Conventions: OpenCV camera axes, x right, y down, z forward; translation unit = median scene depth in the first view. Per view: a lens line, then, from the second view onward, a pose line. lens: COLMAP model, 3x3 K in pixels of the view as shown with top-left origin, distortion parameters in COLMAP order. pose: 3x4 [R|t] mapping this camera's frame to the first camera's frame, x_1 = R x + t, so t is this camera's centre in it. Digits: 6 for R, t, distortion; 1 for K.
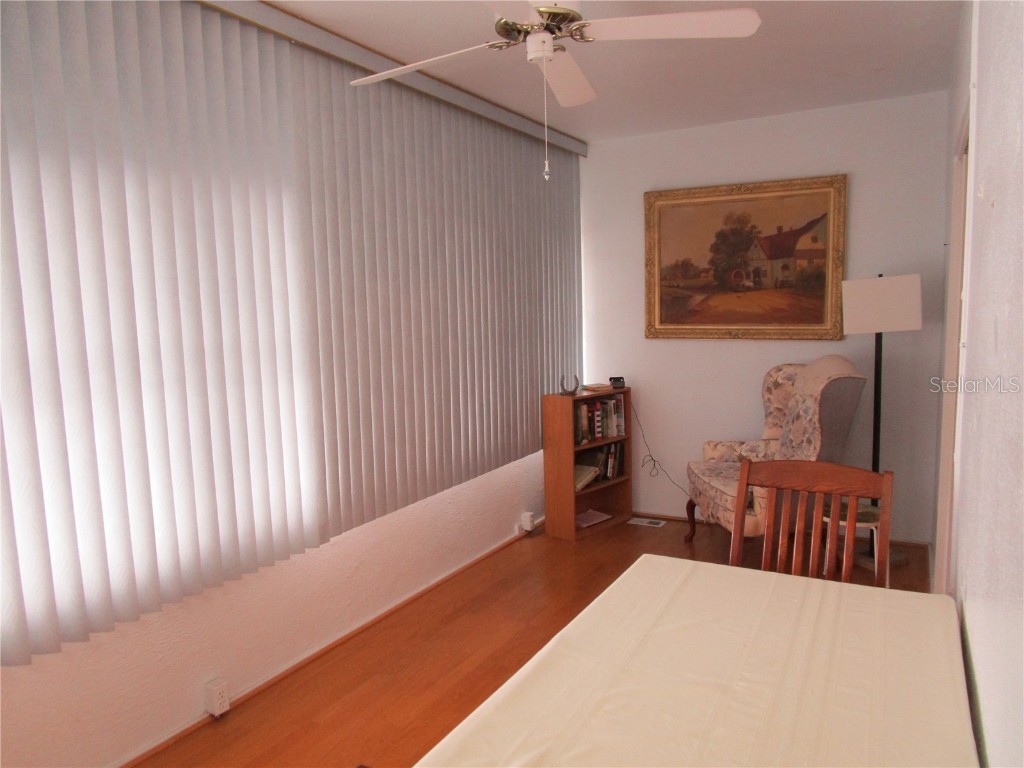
lens RADIAL K [[724.5, 0, 512.0], [0, 724.5, 384.0], [0, 0, 1]] dist [-0.025887, 0.014376]
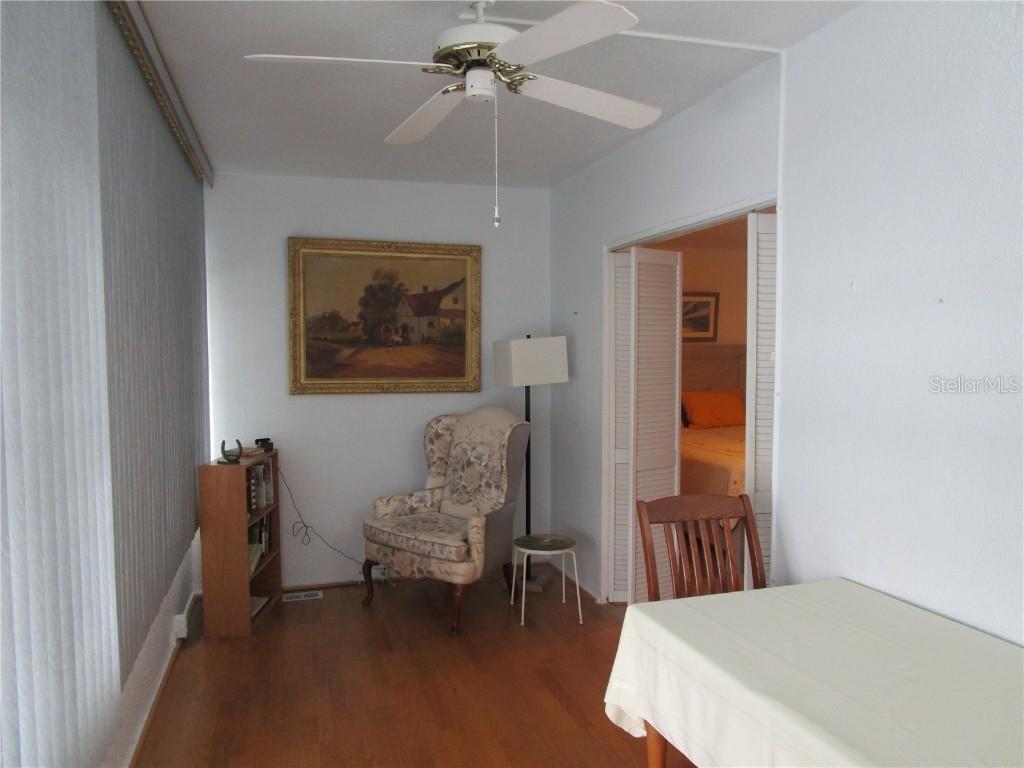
lens RADIAL K [[724.5, 0, 512.0], [0, 724.5, 384.0], [0, 0, 1]] dist [-0.025887, 0.014376]
pose [[0.695892, -0.012956, 0.718030, -0.302894], [0.064120, 0.996965, -0.044154, -0.019241], [-0.715278, 0.076766, 0.694611, 0.176692]]
